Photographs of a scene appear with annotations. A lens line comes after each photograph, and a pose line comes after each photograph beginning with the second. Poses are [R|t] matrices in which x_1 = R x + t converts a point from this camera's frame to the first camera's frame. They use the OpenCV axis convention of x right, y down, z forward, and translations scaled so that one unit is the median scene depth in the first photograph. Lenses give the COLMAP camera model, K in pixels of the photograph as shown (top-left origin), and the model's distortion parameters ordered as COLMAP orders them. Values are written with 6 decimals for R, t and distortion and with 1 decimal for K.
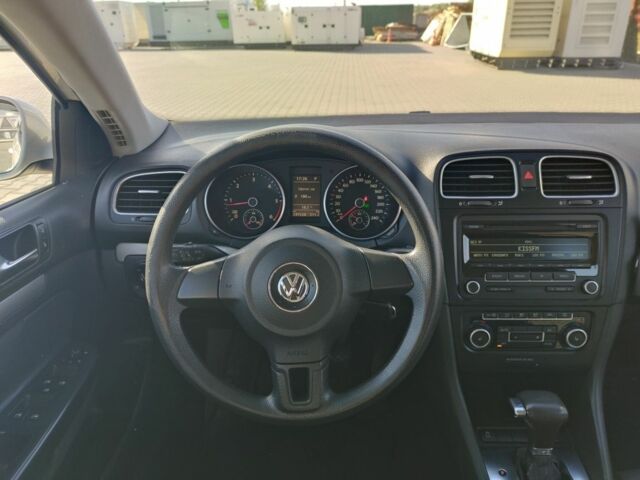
lens RADIAL K [[477.6, 0, 320.0], [0, 477.6, 240.0], [0, 0, 1]] dist [0.052975, -0.061602]
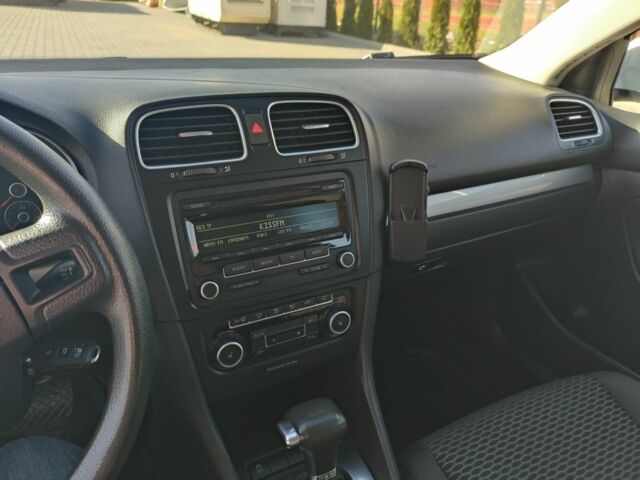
lens RADIAL K [[477.6, 0, 320.0], [0, 477.6, 240.0], [0, 0, 1]] dist [0.052975, -0.061602]
pose [[0.867918, -0.170428, 0.466555, 0.139575], [0.141863, 0.985221, 0.095990, -0.020074], [-0.476019, -0.017124, 0.879268, 0.291619]]
